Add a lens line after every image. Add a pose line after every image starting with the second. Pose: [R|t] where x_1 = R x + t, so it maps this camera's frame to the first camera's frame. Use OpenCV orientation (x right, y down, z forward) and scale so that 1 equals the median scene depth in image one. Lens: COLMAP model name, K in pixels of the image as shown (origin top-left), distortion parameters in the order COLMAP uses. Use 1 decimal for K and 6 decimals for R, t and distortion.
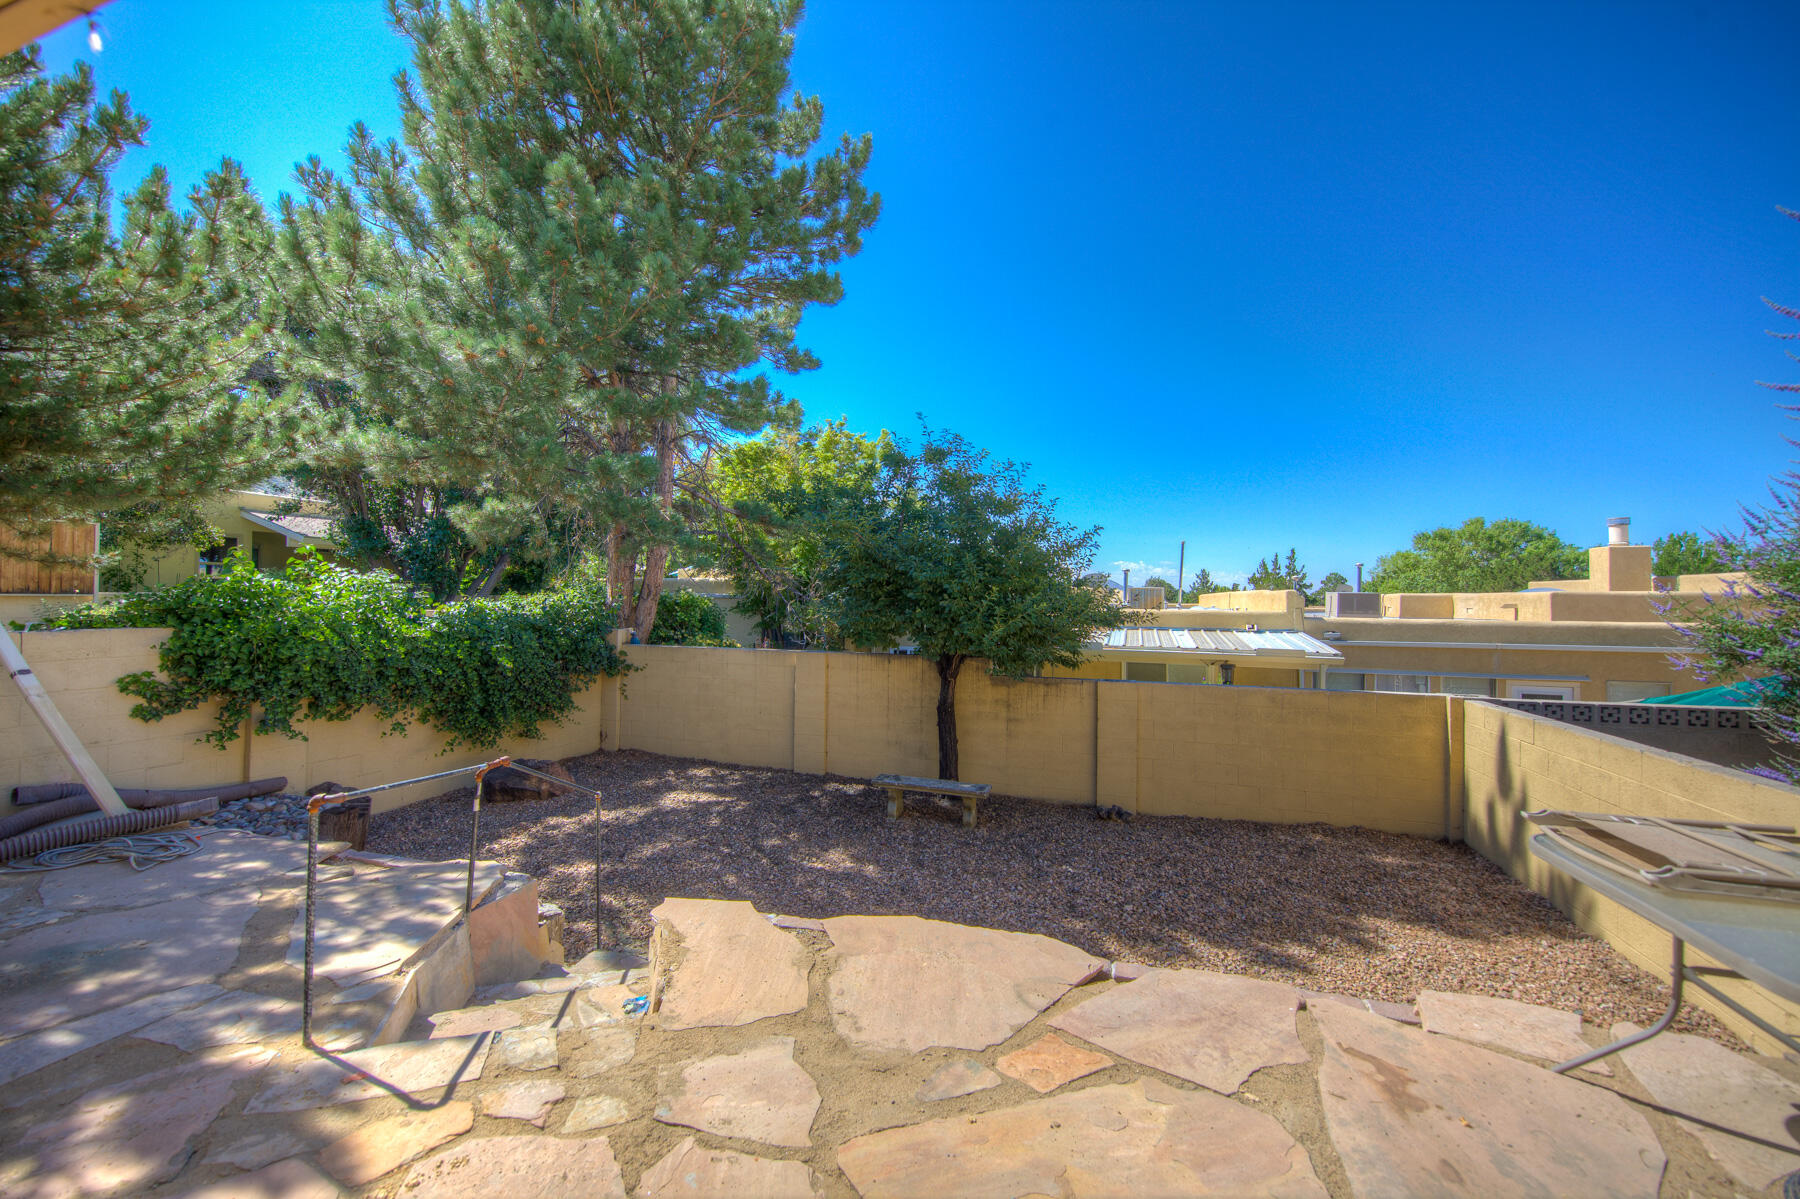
lens RADIAL K [[714.8, 0, 895.5], [0, 714.8, 585.2], [0, 0, 1]] dist [0.001266, -0.000404]
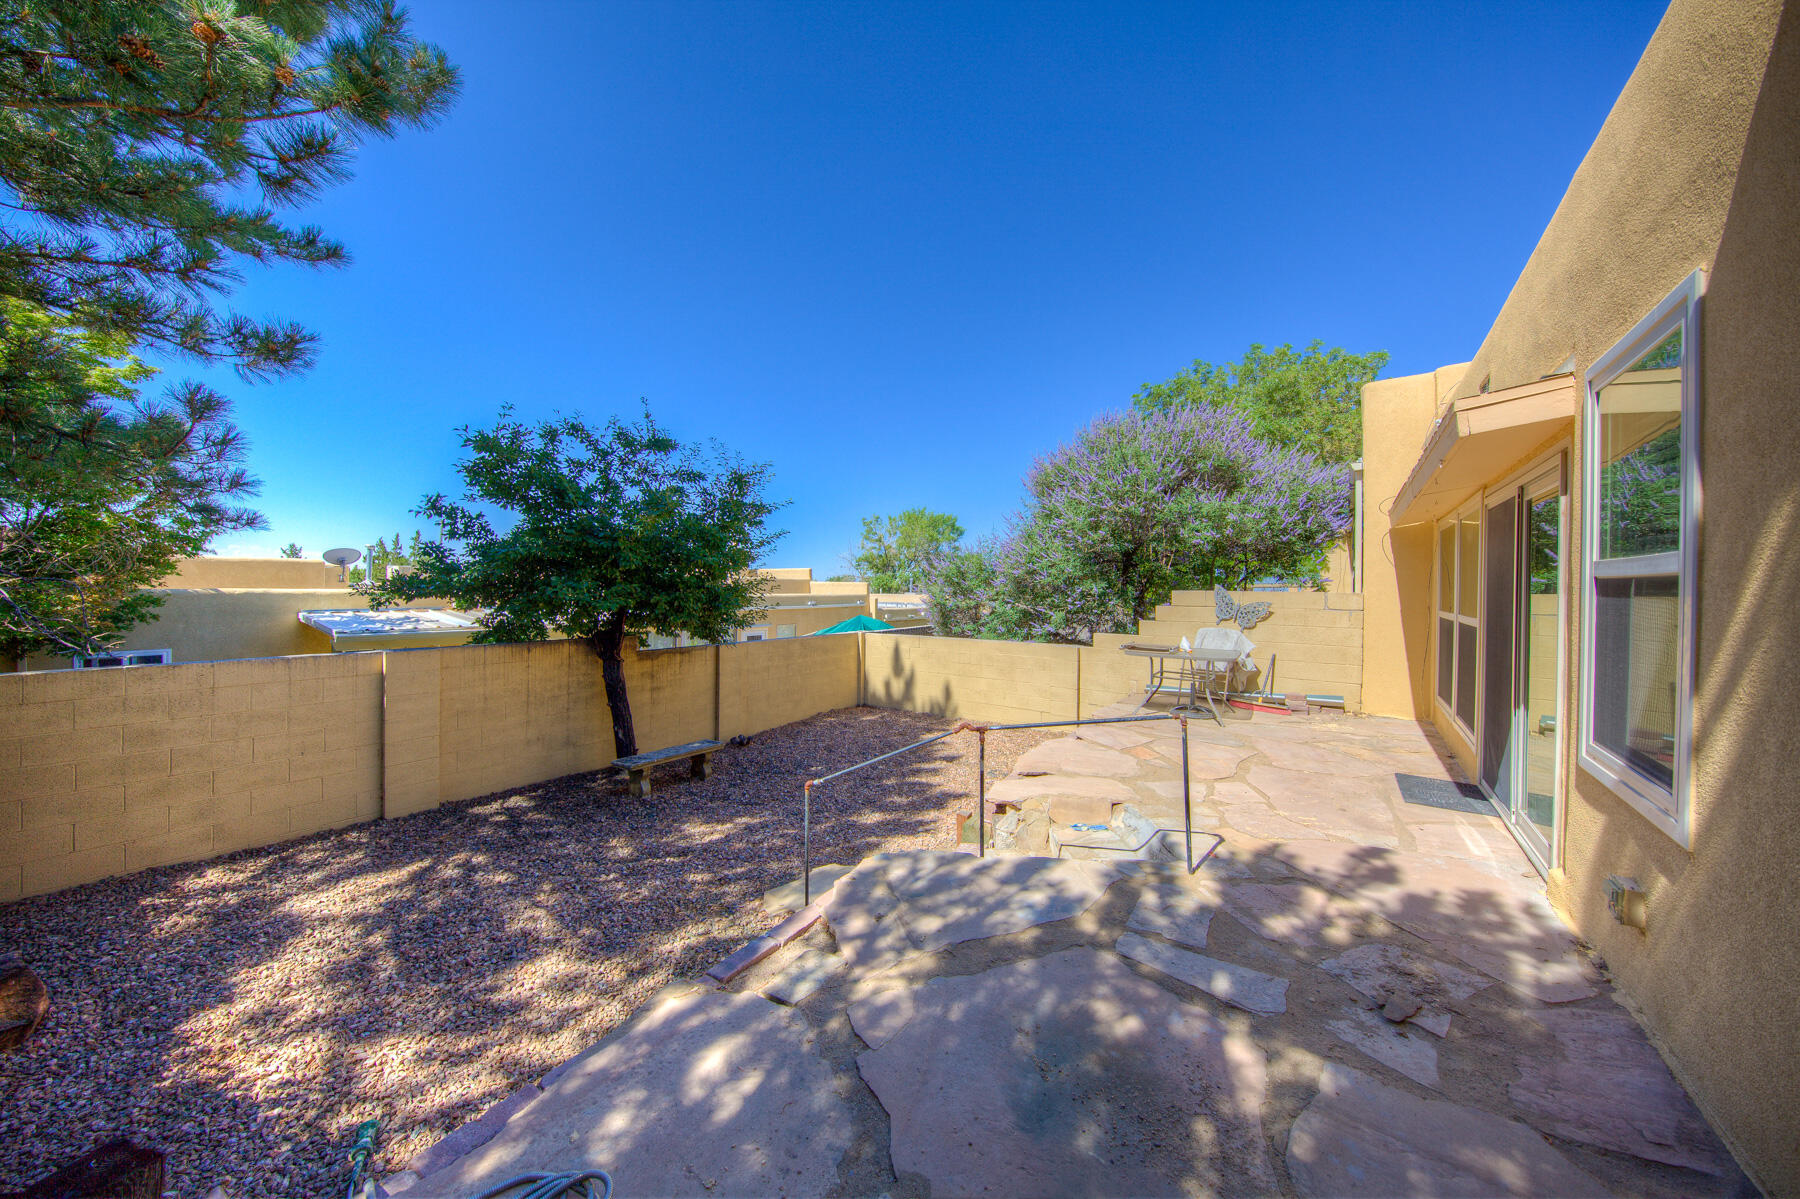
lens RADIAL K [[625.6, 0, 899.3], [0, 625.6, 580.6], [0, 0, 1]] dist [0.000055, -0.000287]
pose [[0.253422, 0.006922, 0.967331, -0.870681], [-0.023923, 0.999713, -0.000886, 0.013897], [-0.967060, -0.022917, 0.253515, 0.490551]]
